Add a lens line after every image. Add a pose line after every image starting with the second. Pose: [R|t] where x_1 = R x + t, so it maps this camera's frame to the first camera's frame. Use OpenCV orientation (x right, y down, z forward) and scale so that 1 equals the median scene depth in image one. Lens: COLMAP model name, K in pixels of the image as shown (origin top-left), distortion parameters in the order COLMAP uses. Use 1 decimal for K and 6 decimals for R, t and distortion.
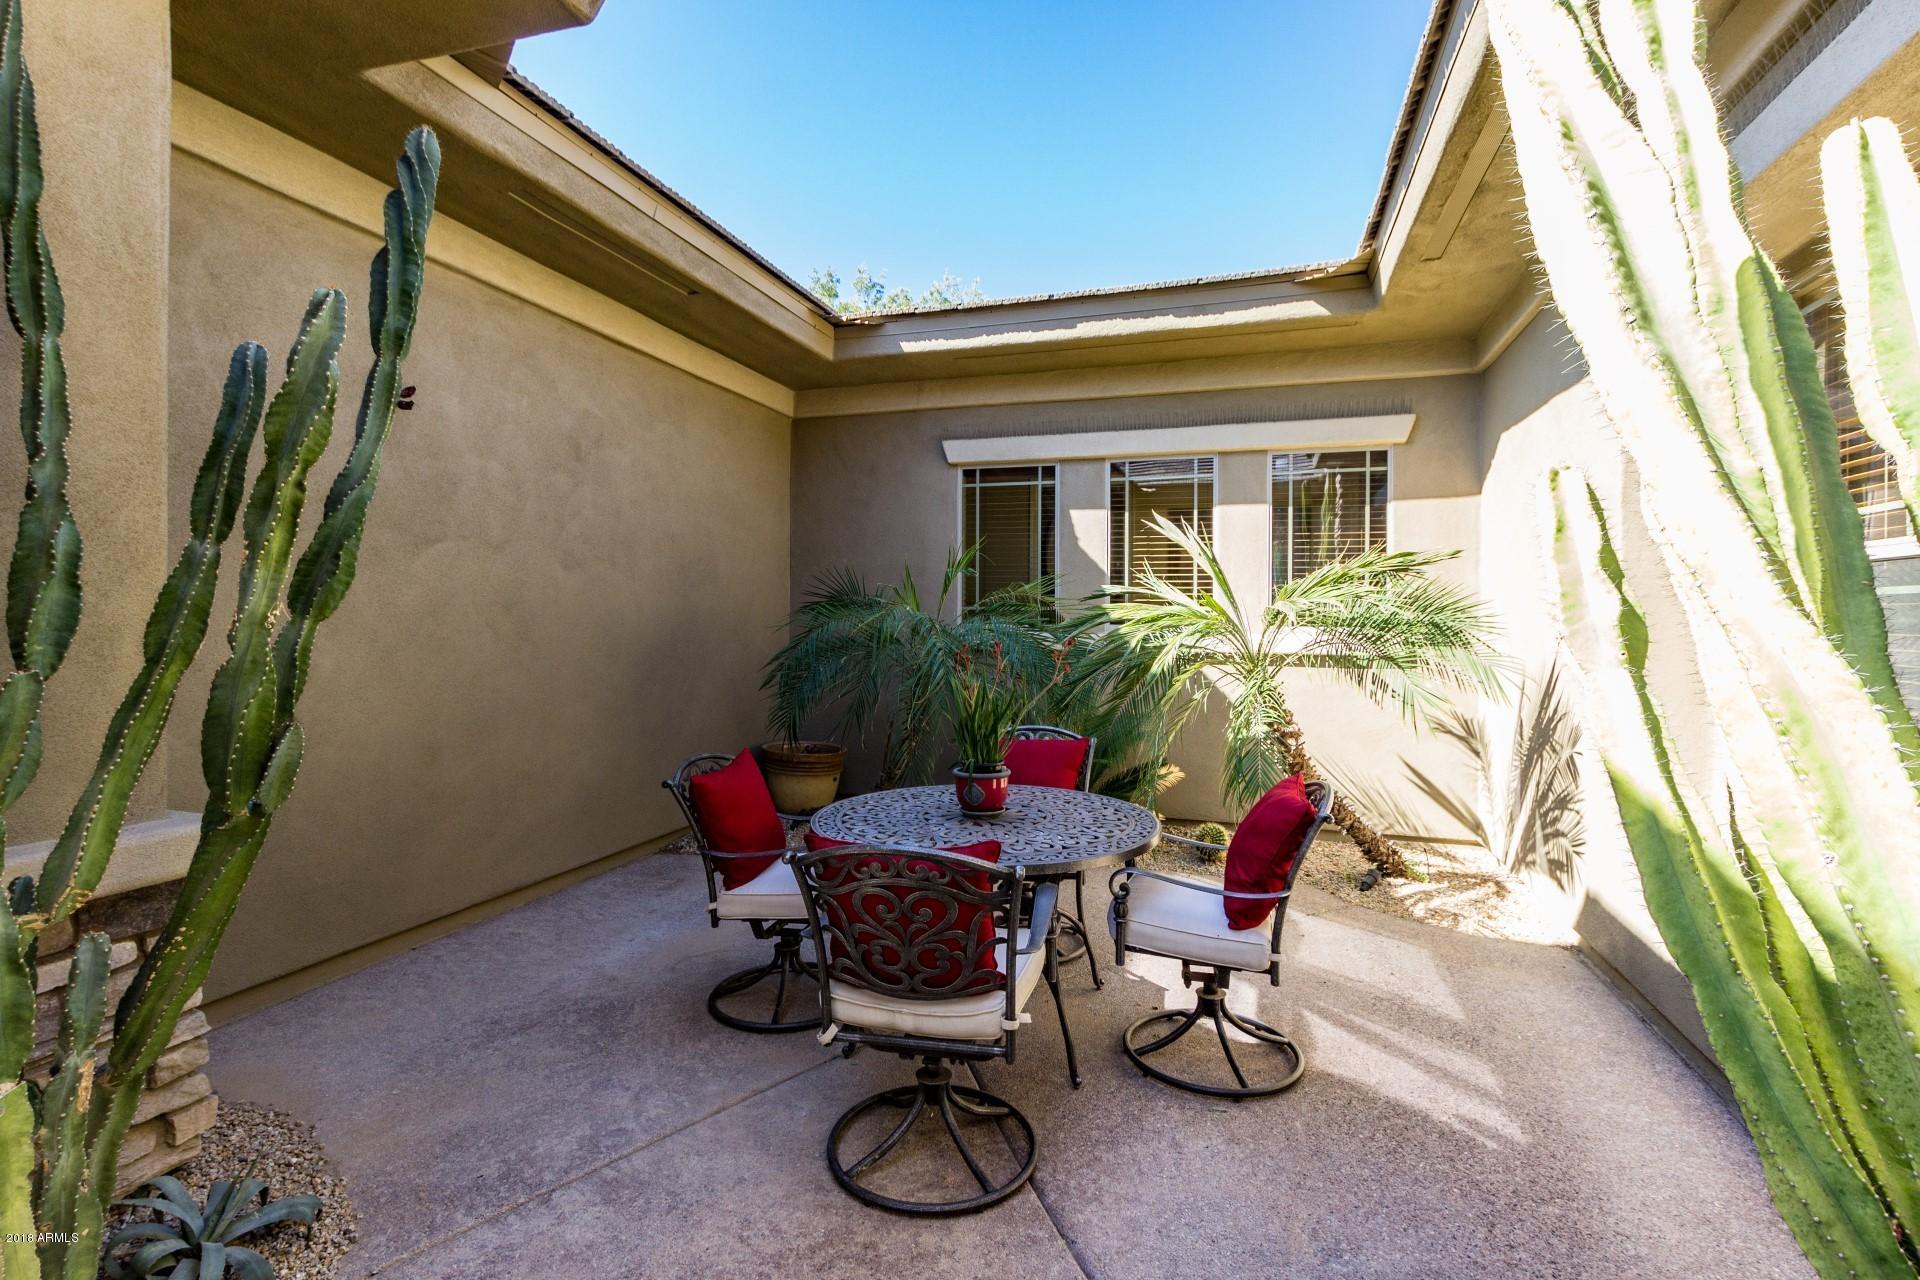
lens RADIAL K [[880.8, 0, 953.7], [0, 880.8, 635.4], [0, 0, 1]] dist [0.010410, -0.005287]
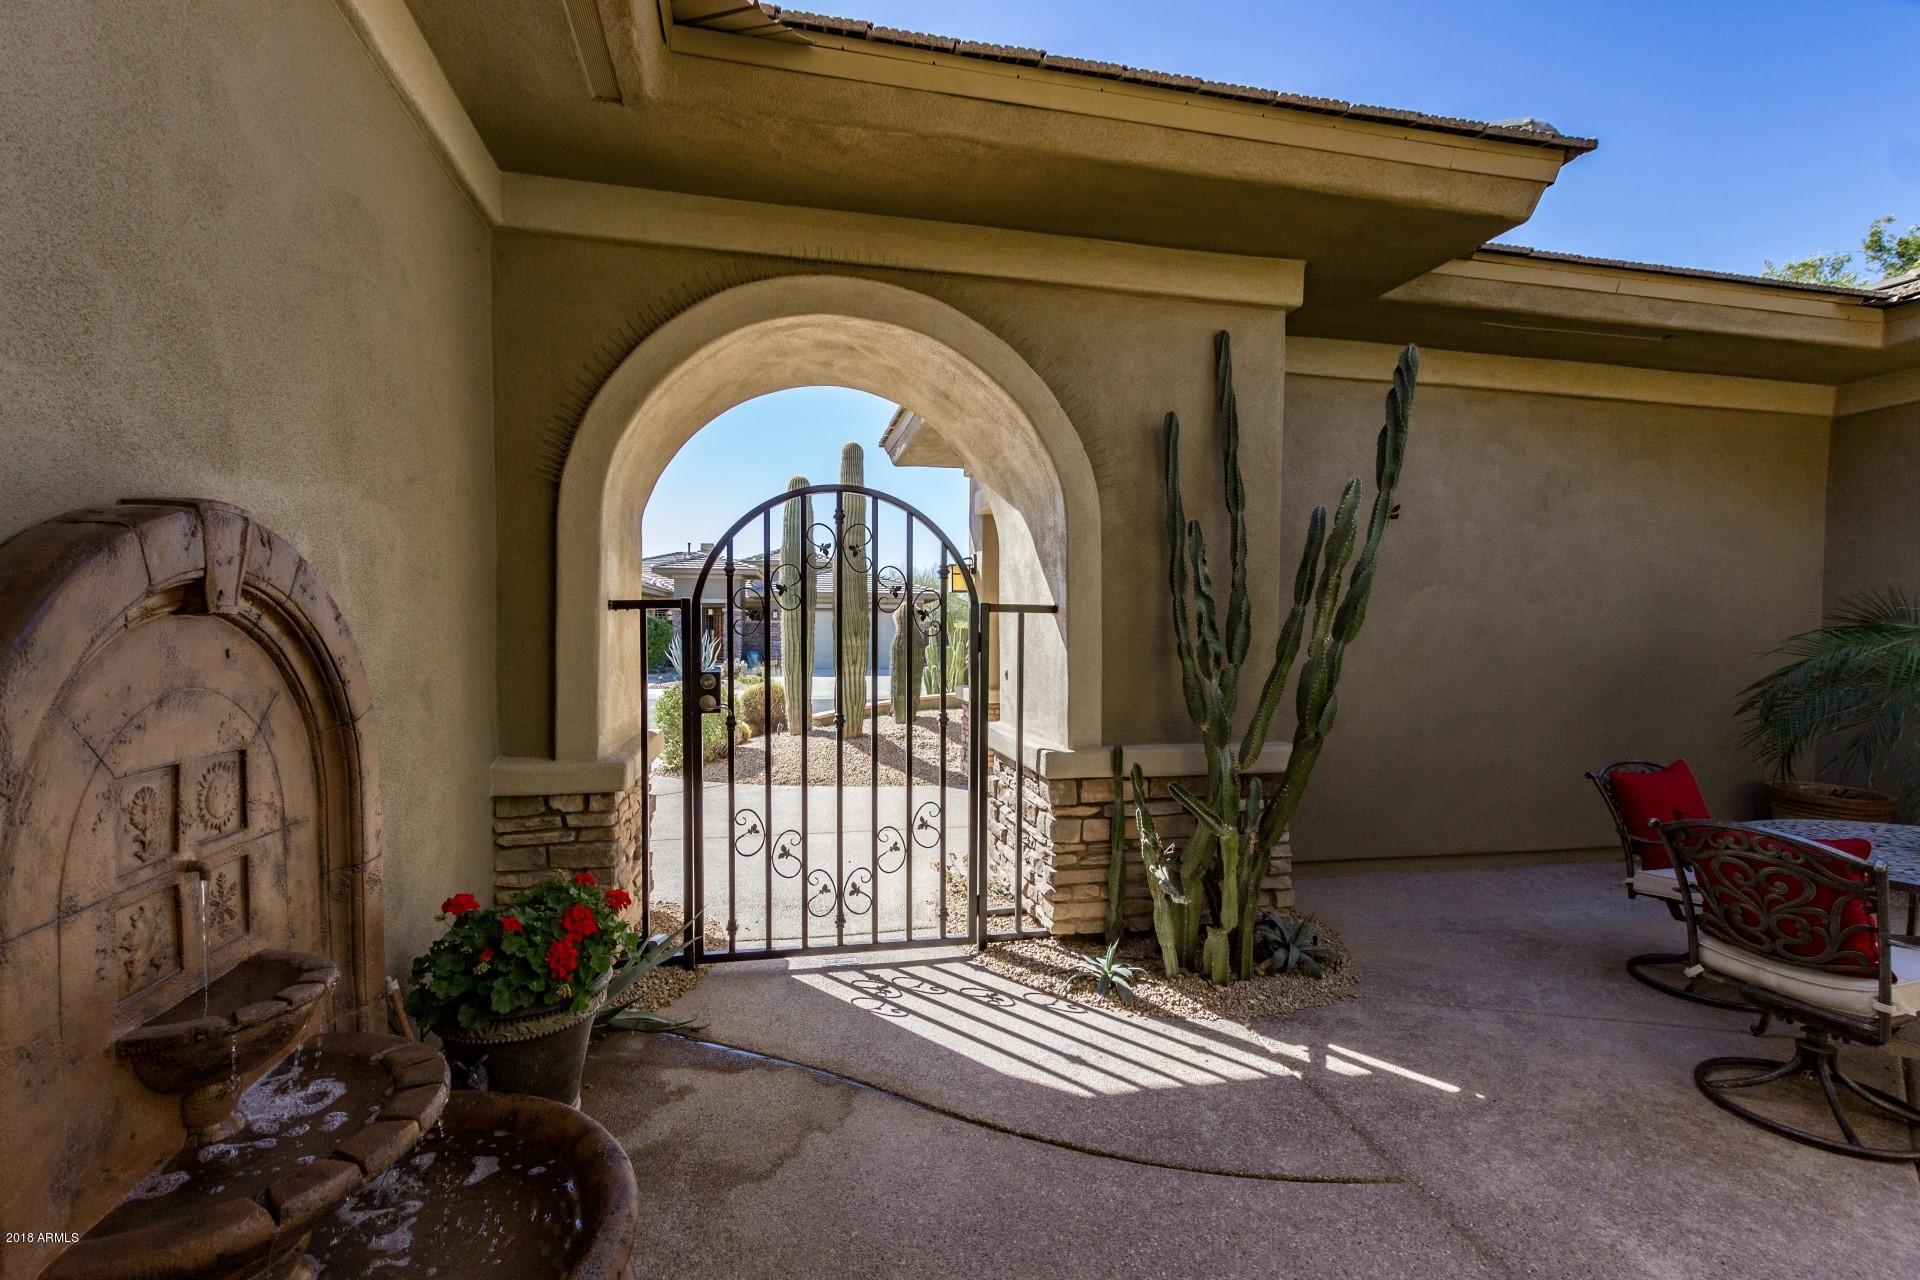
lens RADIAL K [[880.8, 0, 953.7], [0, 880.8, 635.4], [0, 0, 1]] dist [0.010410, -0.005287]
pose [[0.502083, 0.003060, -0.864814, 0.435782], [-0.025818, 0.999601, -0.011452, 0.009726], [0.864434, 0.028077, 0.501962, -0.595671]]
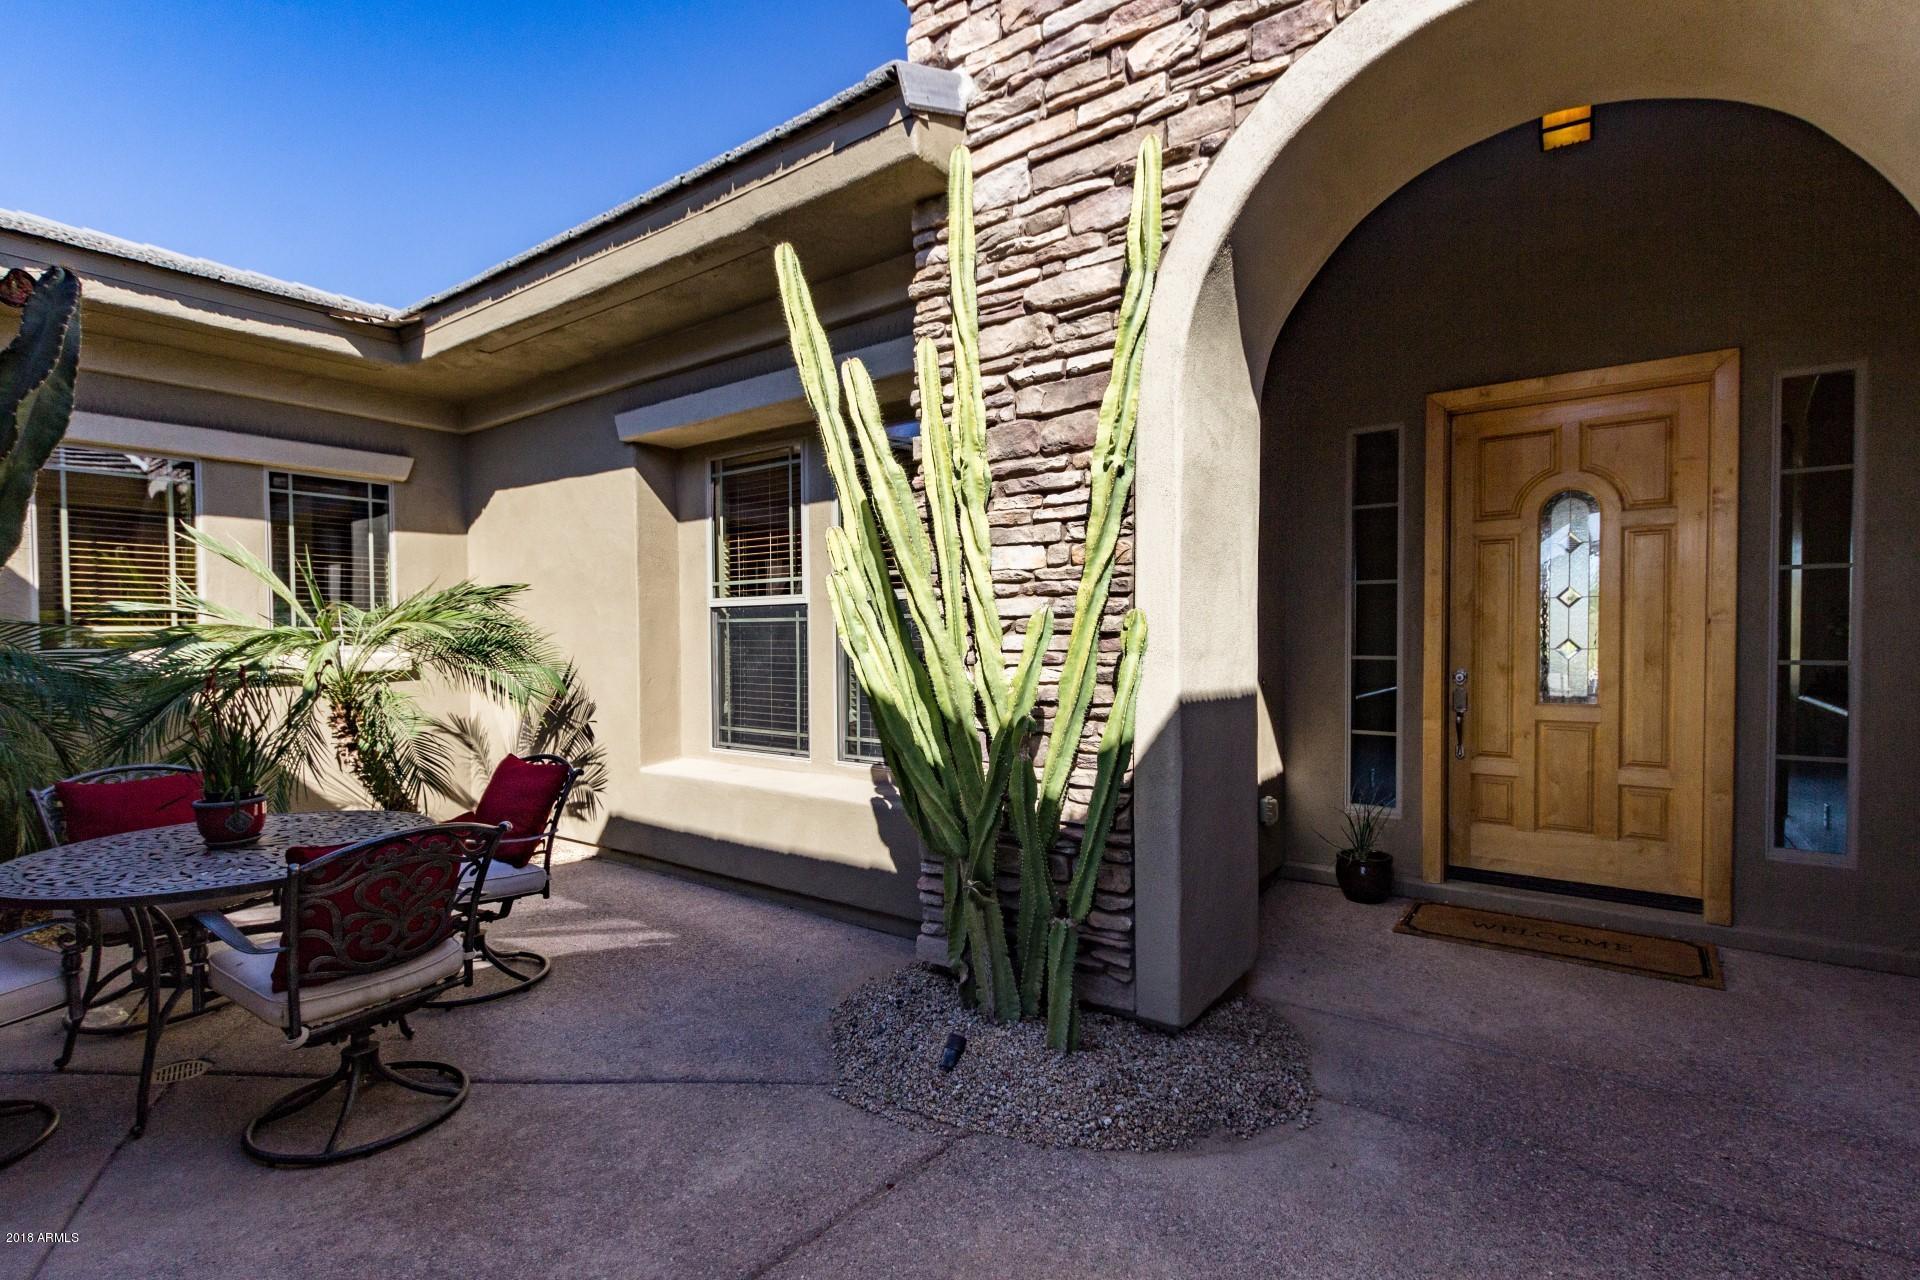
lens RADIAL K [[880.8, 0, 953.7], [0, 880.8, 635.4], [0, 0, 1]] dist [0.010410, -0.005287]
pose [[0.317815, -0.007538, 0.948123, -0.886113], [0.037227, 0.999297, -0.004533, 0.028491], [-0.947422, 0.036737, 0.317872, -0.062078]]
